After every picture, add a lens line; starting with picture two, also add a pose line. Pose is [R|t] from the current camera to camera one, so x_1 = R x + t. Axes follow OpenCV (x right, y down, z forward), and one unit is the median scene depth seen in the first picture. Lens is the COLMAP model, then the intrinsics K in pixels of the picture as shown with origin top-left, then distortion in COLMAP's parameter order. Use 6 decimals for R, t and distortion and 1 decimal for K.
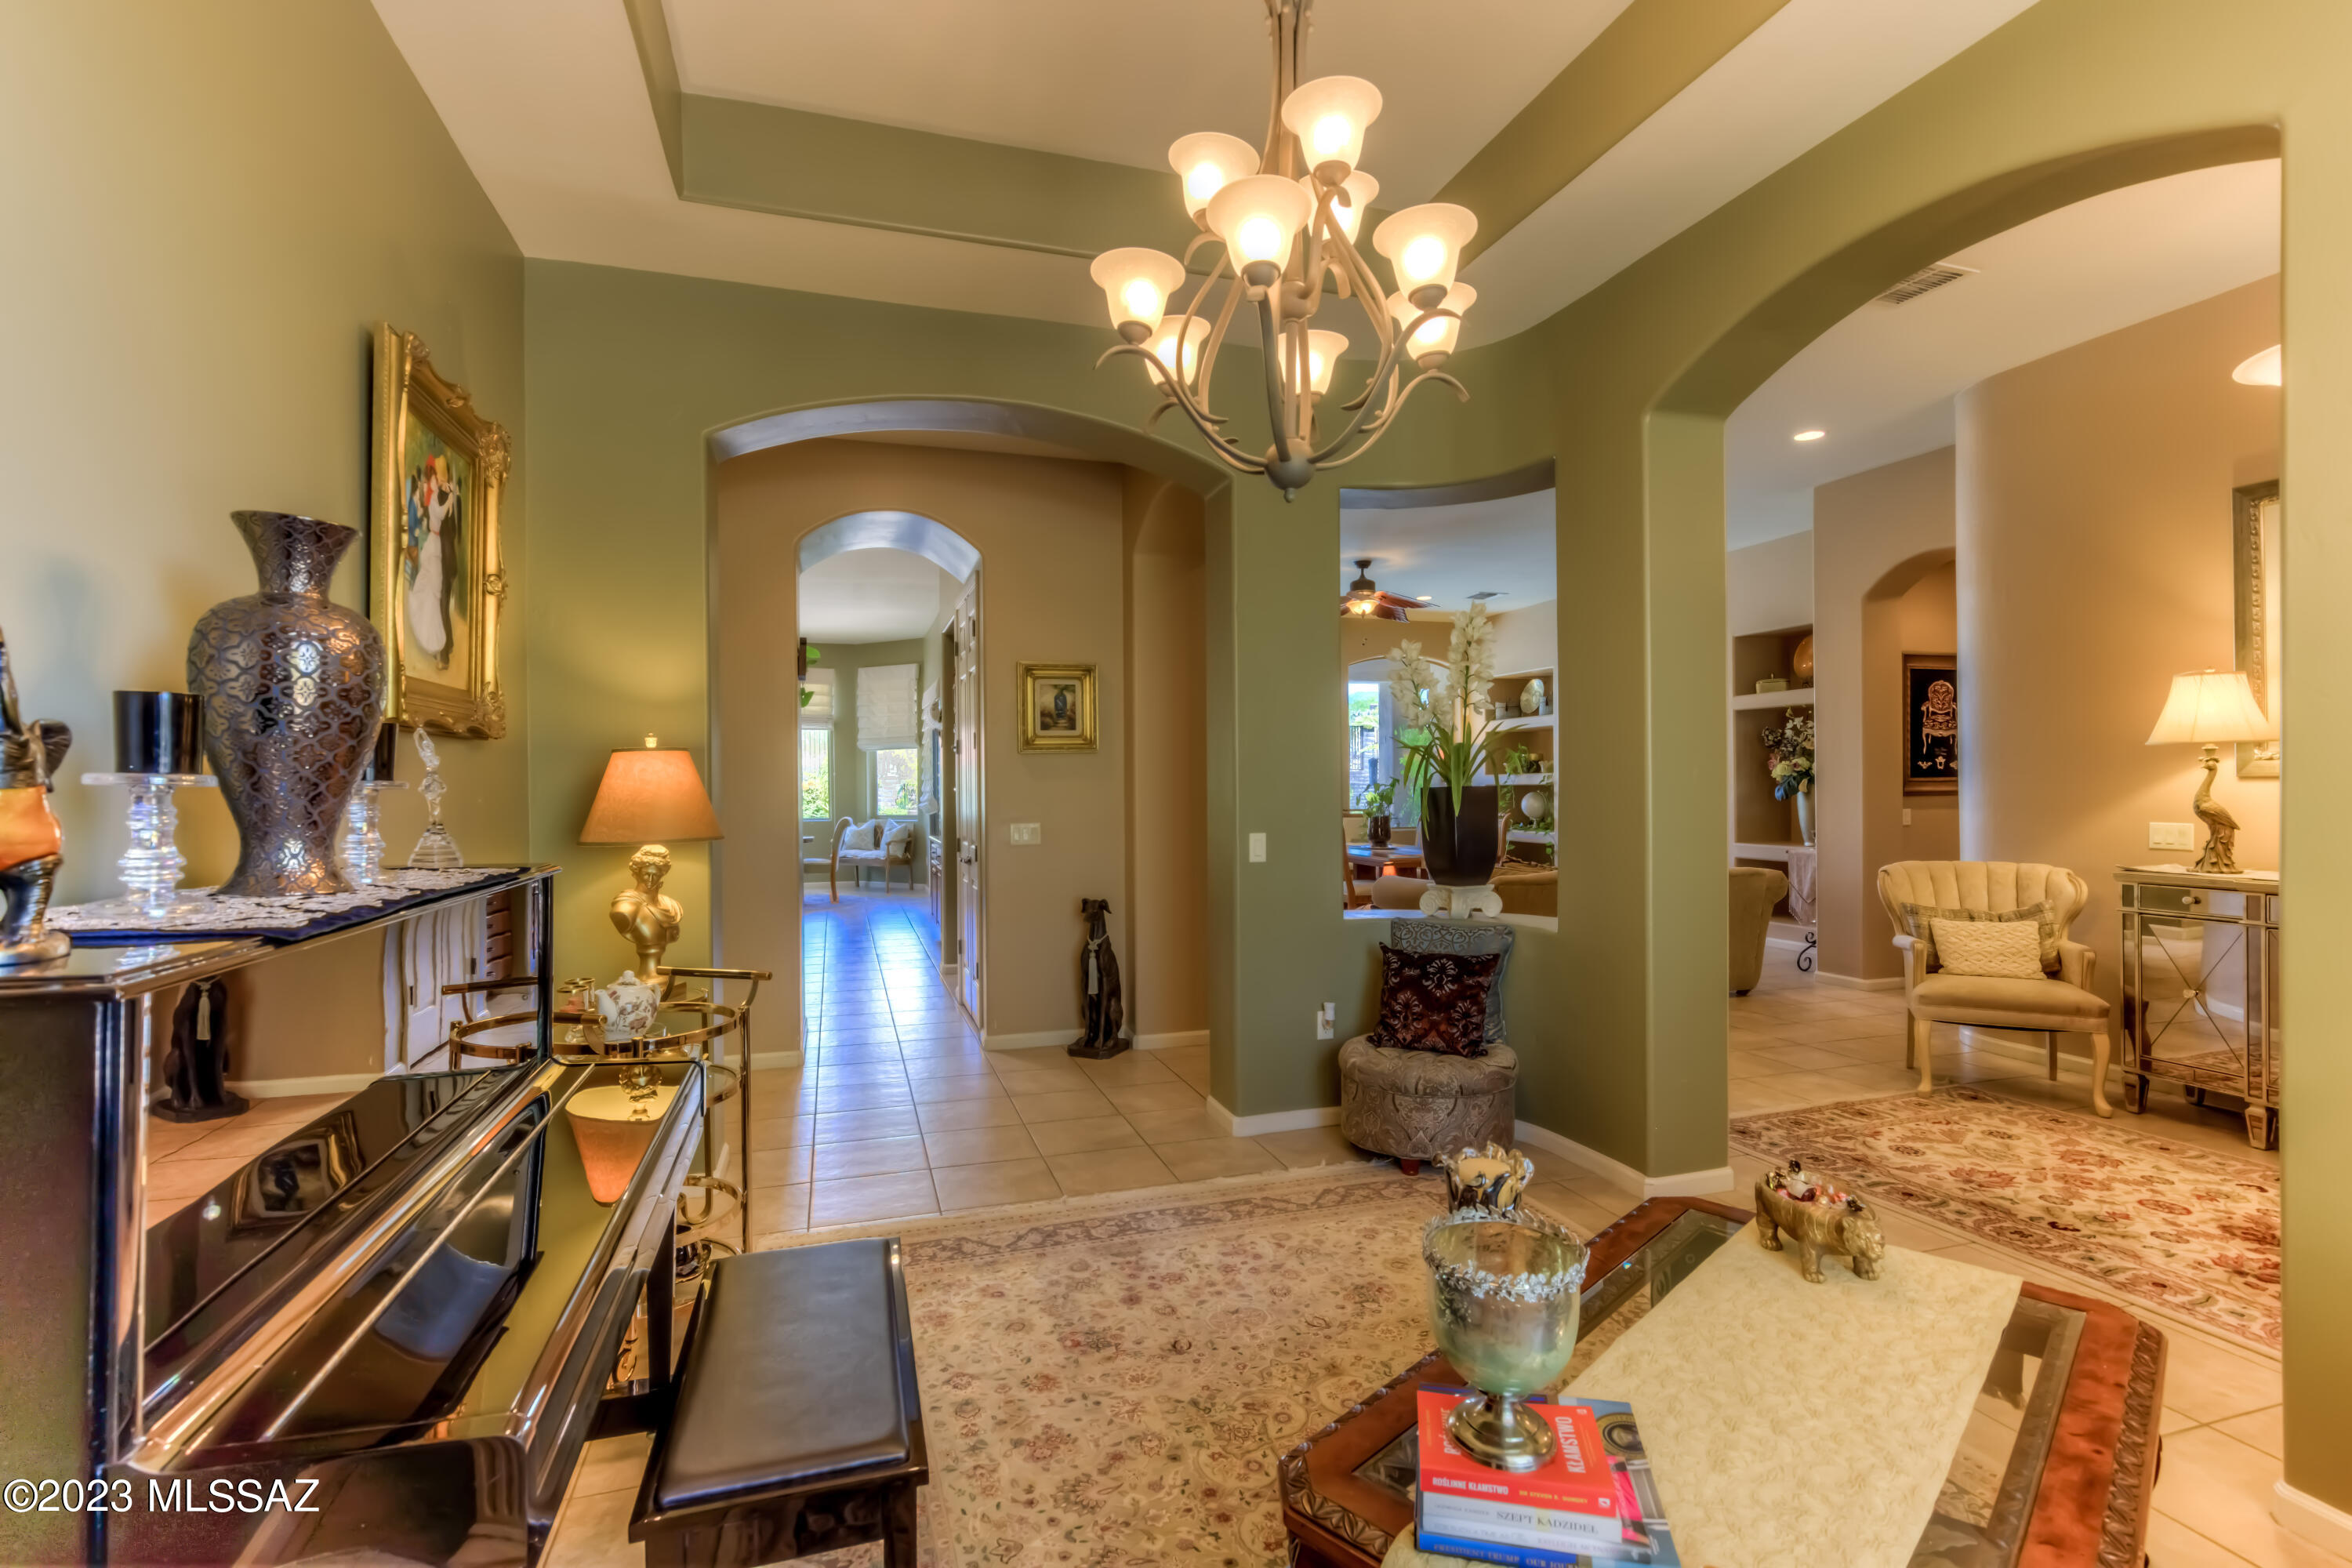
lens RADIAL K [[1095.0, 0, 1168.6], [0, 1095.0, 778.0], [0, 0, 1]] dist [0.002257, 0.000024]
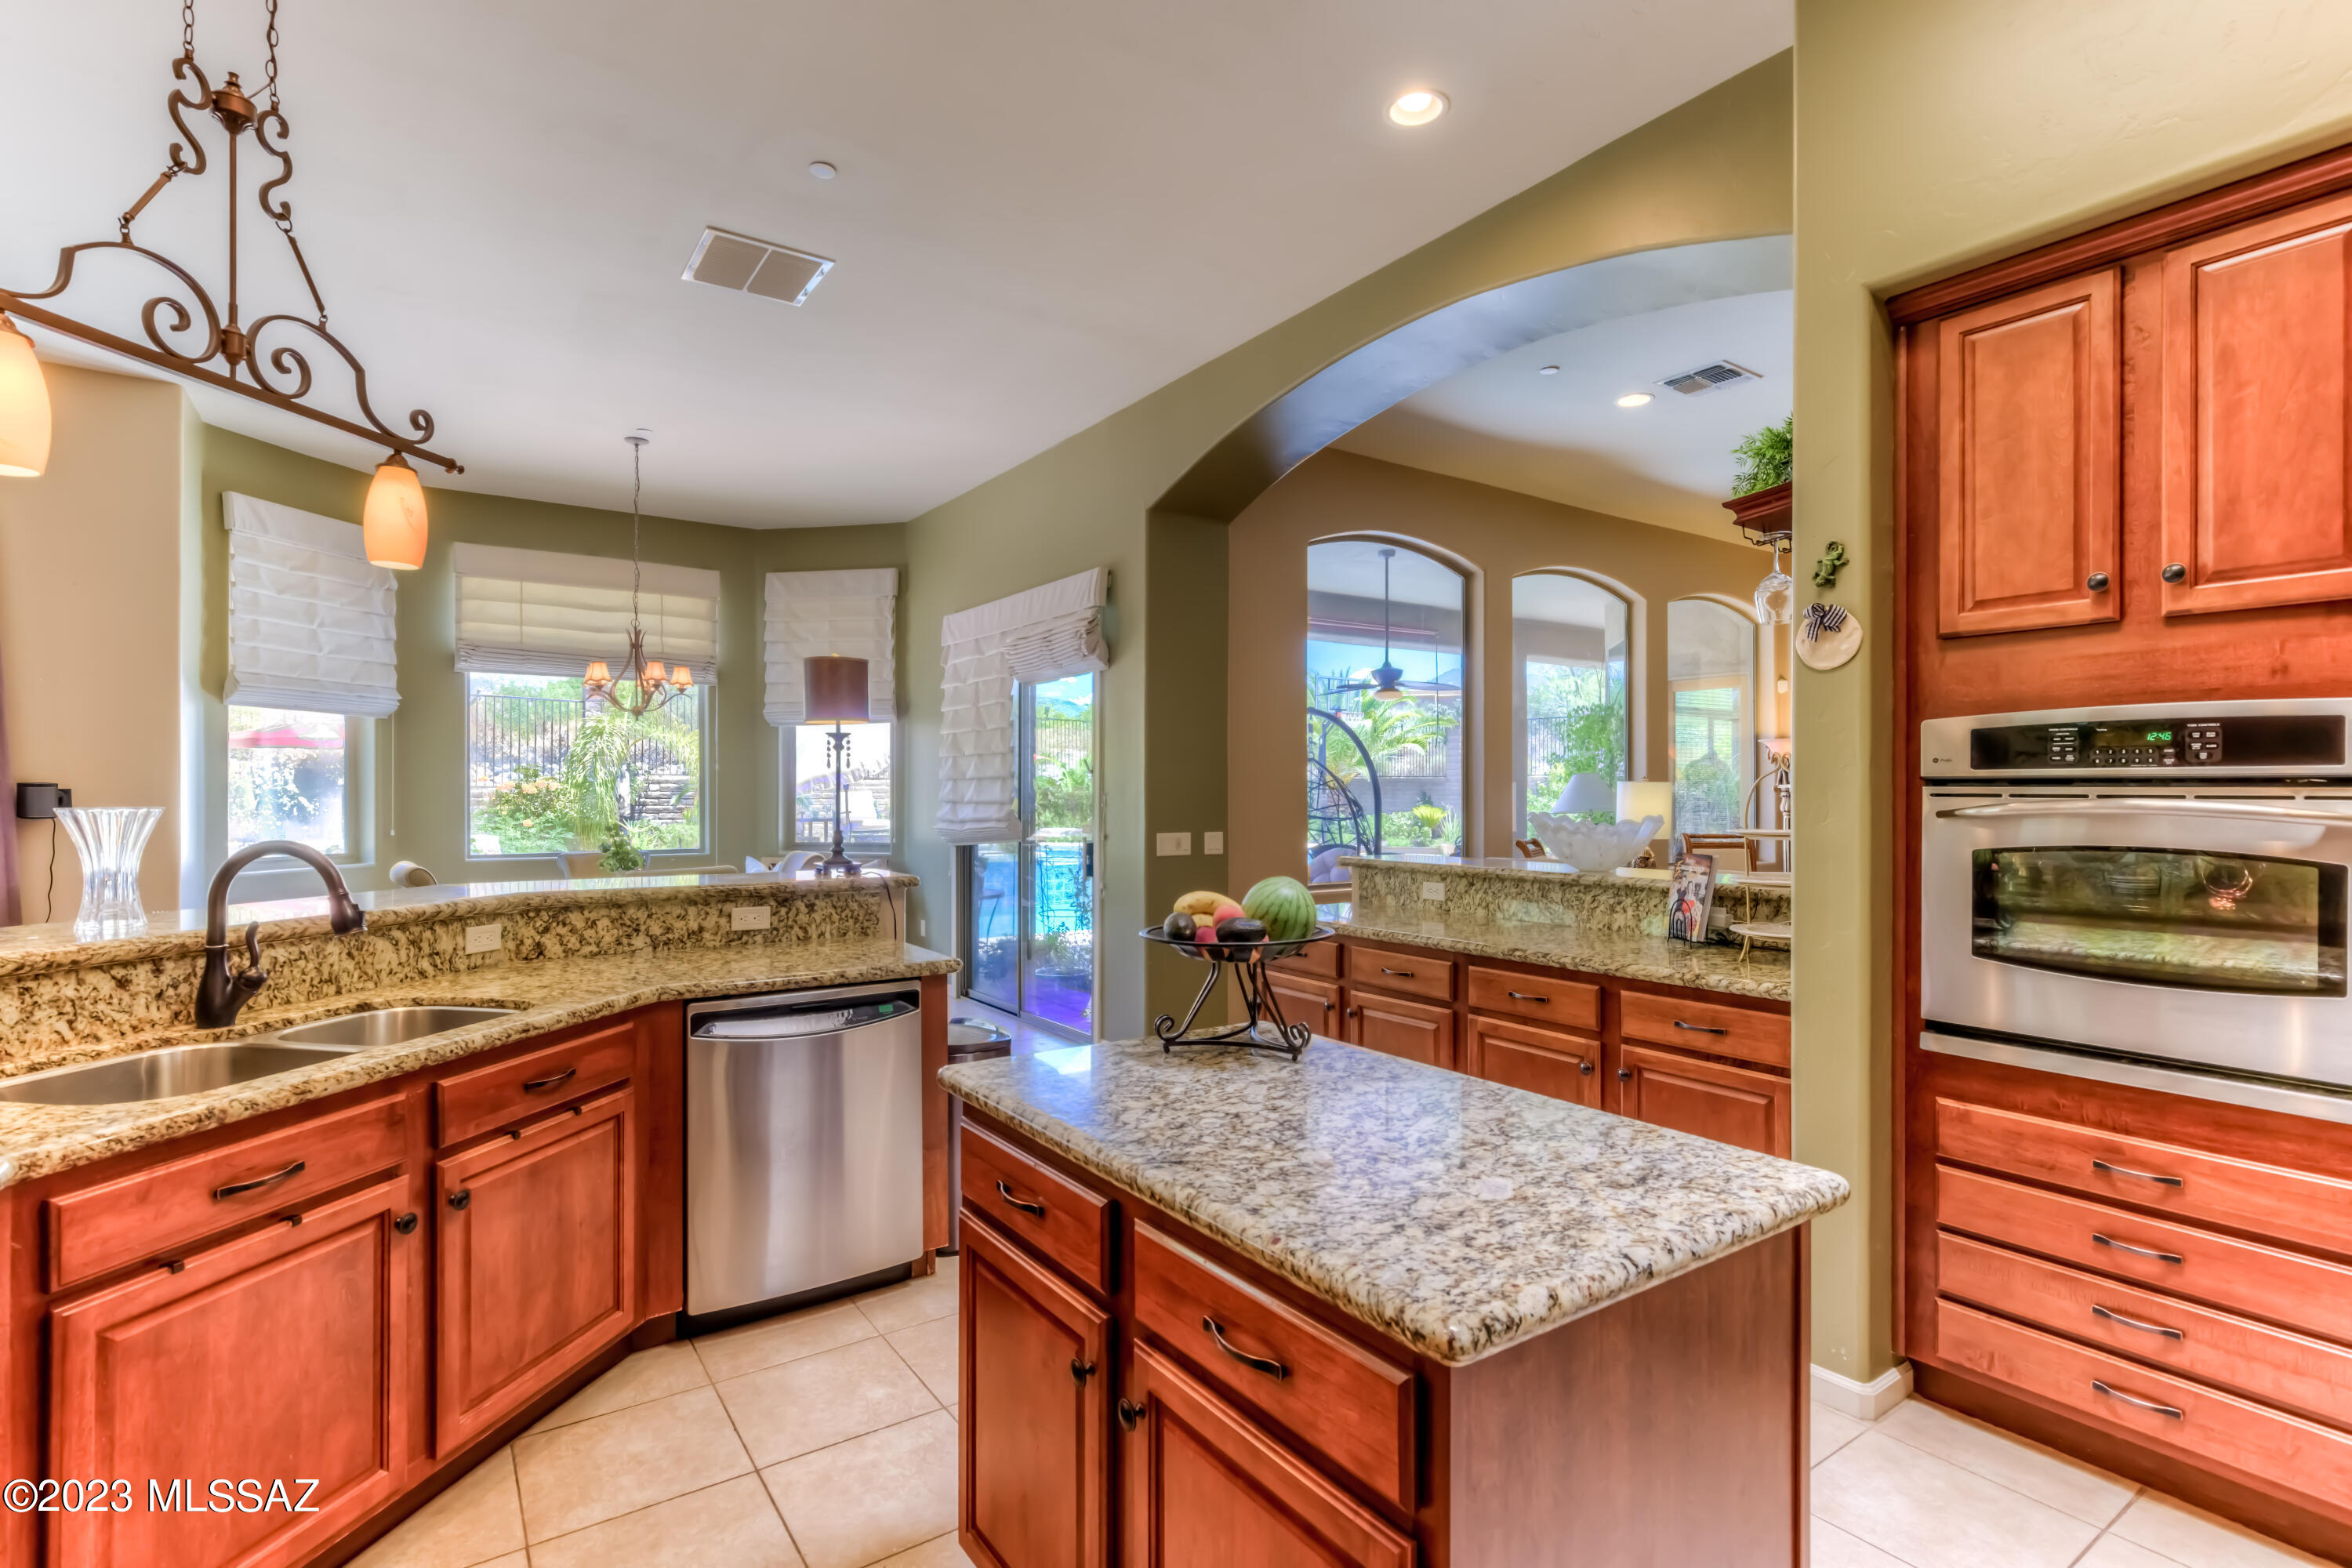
lens RADIAL K [[1116.0, 0, 1169.5], [0, 1116.0, 798.8], [0, 0, 1]] dist [-0.000073, 0.000351]
pose [[0.953531, 0.007060, 0.301211, -0.396472], [-0.010755, 0.999886, 0.010610, 0.005813], [-0.301102, -0.013357, 0.953498, 0.628181]]
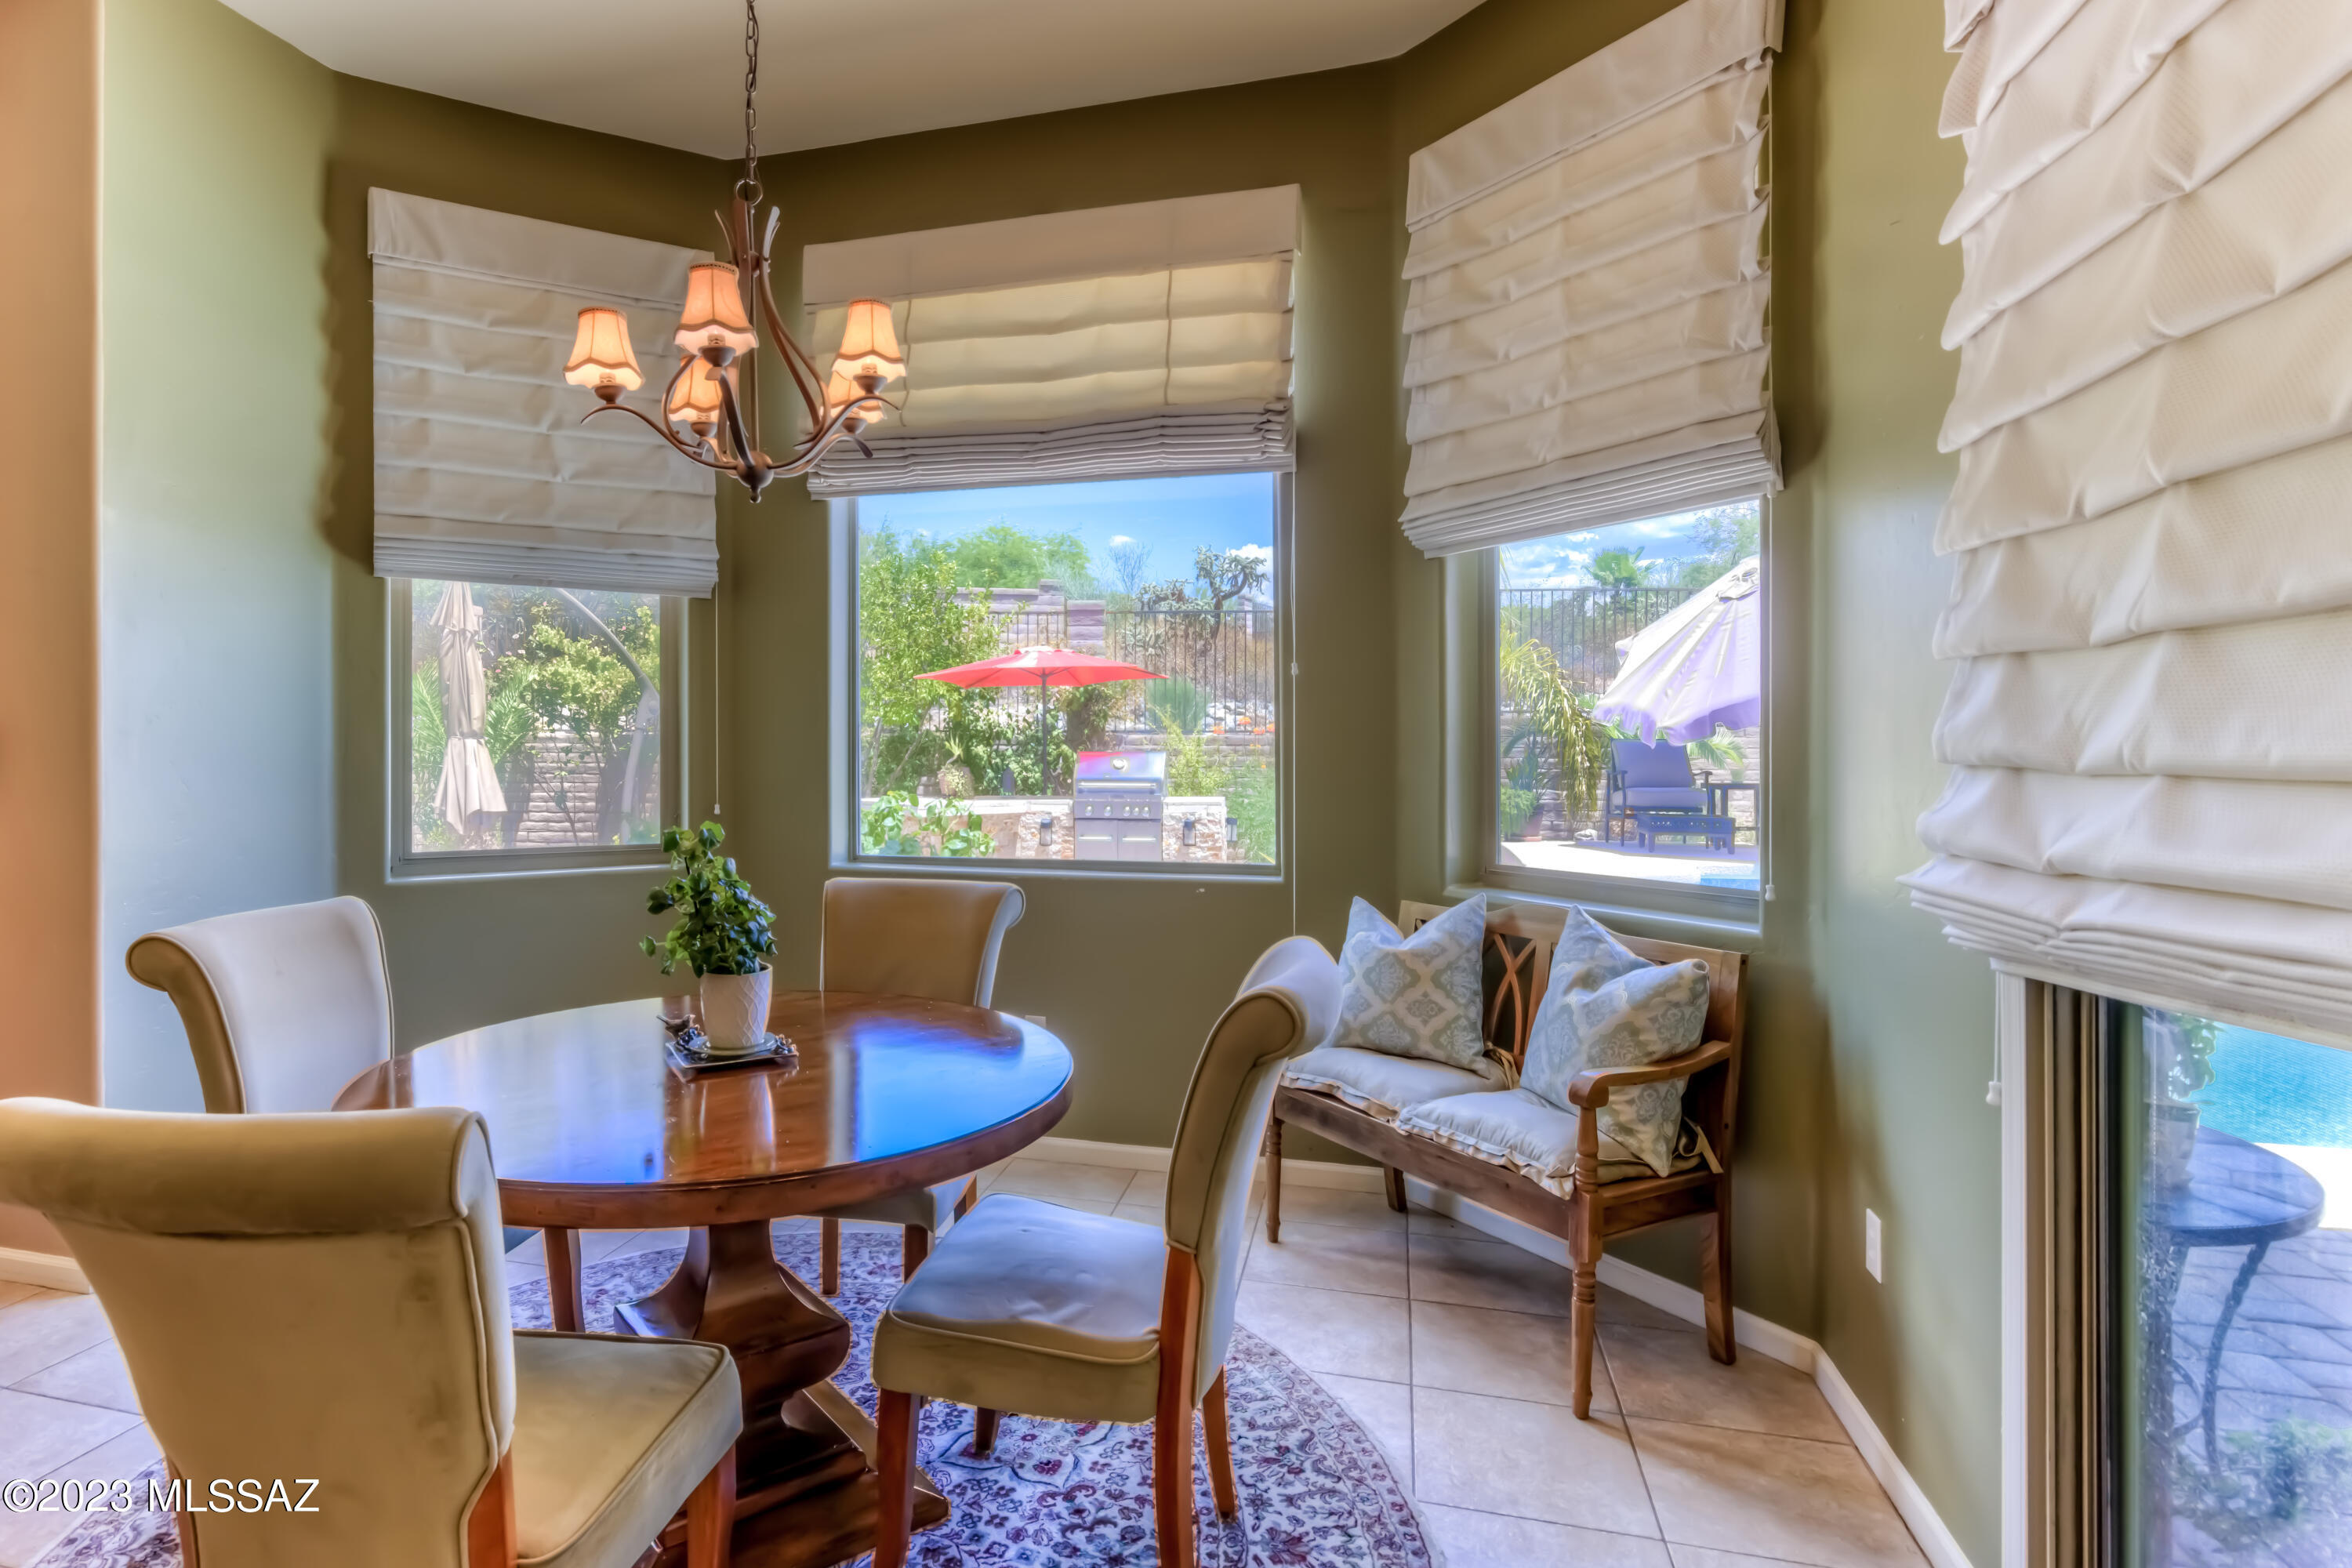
lens RADIAL K [[1219.0, 0, 1055.7], [0, 1219.0, 744.1], [0, 0, 1]] dist [0.003235, 0.000260]
pose [[0.840922, 0.008053, -0.541096, -0.328038], [-0.001736, 0.999924, 0.012184, 0.012822], [0.541153, -0.009307, 0.840872, 1.180412]]
